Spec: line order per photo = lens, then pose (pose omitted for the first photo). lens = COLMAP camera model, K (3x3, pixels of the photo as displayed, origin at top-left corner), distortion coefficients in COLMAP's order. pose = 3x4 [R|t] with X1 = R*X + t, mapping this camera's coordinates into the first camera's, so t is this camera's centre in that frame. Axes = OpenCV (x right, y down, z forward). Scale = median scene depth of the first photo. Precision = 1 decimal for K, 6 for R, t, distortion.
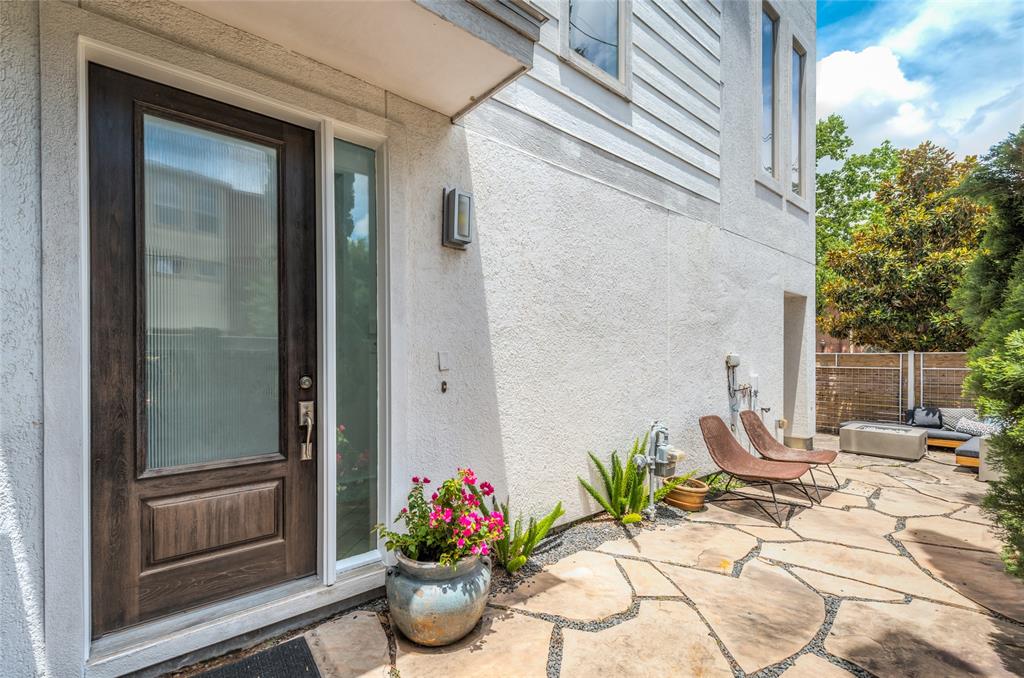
lens RADIAL K [[448.8, 0, 512.0], [0, 448.8, 358.8], [0, 0, 1]] dist [0.017220, 0.000226]
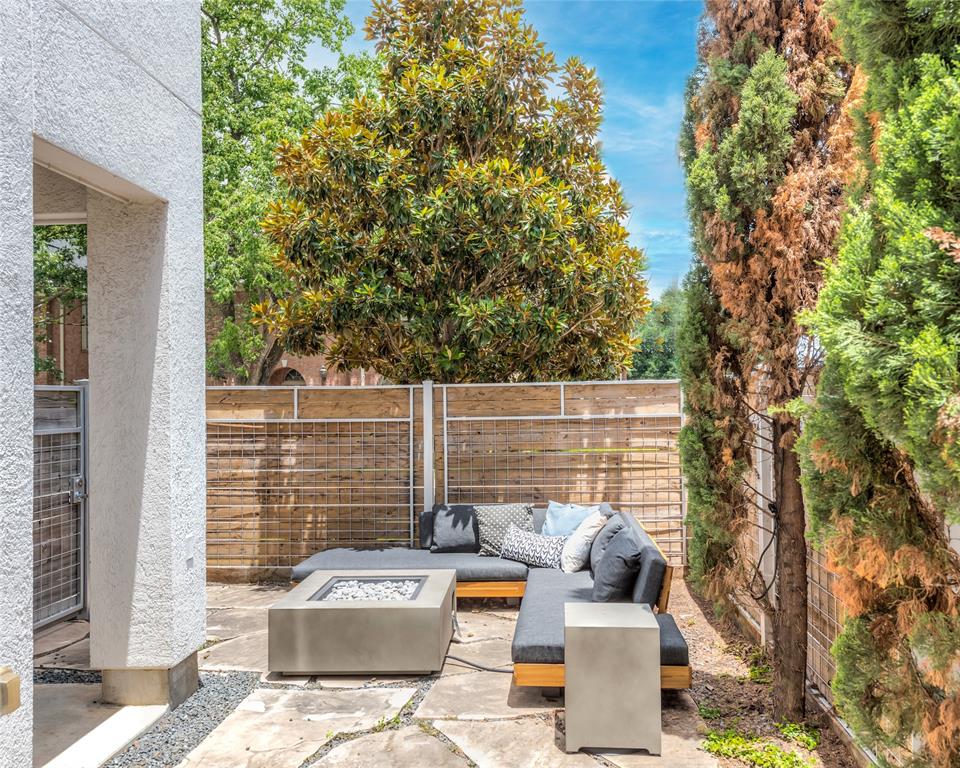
lens RADIAL K [[828.2, 0, 480.0], [0, 828.2, 384.0], [0, 0, 1]] dist [0.000841, 0.001100]
pose [[0.715516, -0.000647, 0.698596, 0.343352], [0.013155, 0.999835, -0.012548, -0.003026], [-0.698473, 0.018168, 0.715406, 0.378877]]
